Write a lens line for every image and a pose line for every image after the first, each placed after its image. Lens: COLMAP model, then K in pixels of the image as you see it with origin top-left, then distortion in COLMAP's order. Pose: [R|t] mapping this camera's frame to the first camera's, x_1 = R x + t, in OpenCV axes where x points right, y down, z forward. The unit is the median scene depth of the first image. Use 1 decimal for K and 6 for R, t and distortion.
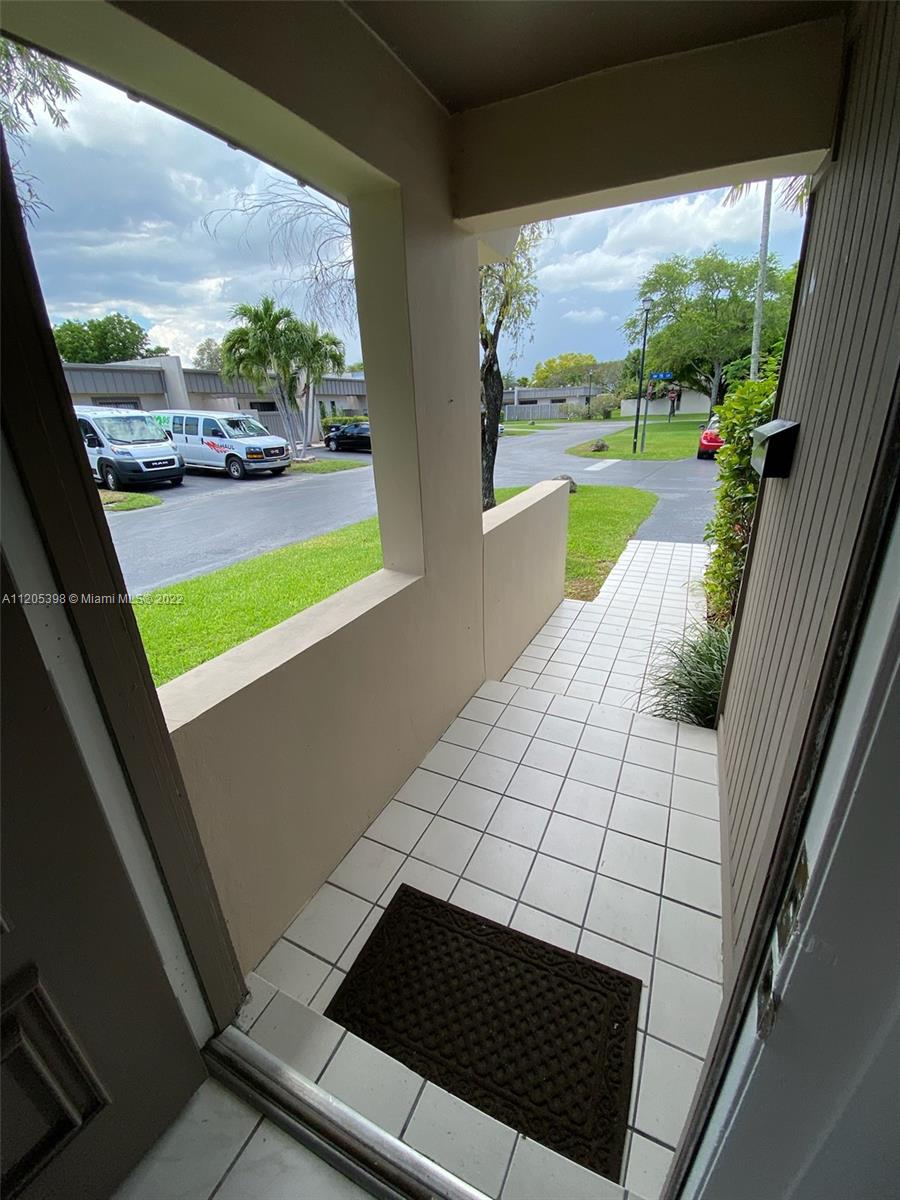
lens RADIAL K [[486.5, 0, 450.0], [0, 486.5, 600.0], [0, 0, 1]] dist [0.000989, -0.010165]
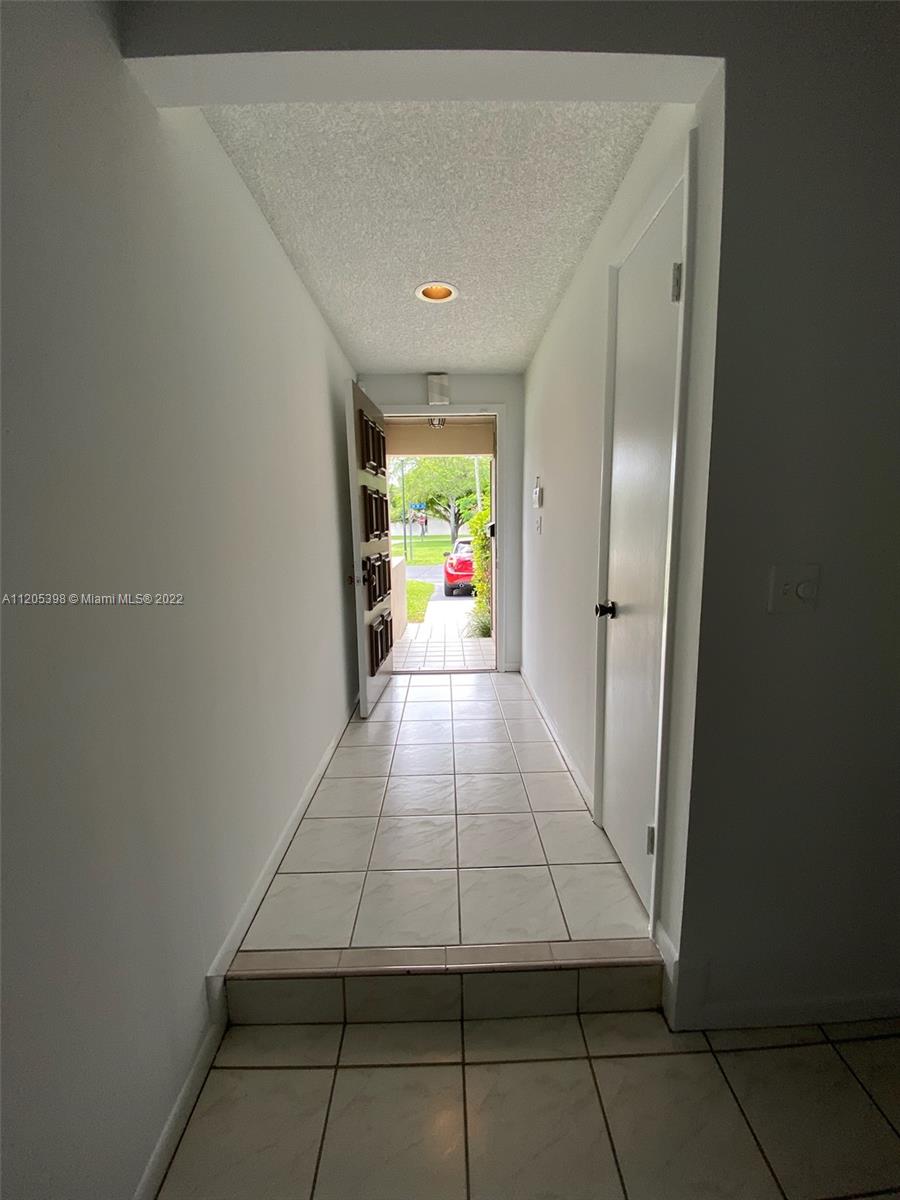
lens RADIAL K [[486.5, 0, 450.0], [0, 486.5, 600.0], [0, 0, 1]] dist [0.000989, -0.010165]
pose [[0.893058, -0.051122, 0.447028, -0.064025], [0.153496, 0.968538, -0.195889, 0.043358], [-0.422950, 0.243557, 0.872808, -0.097422]]
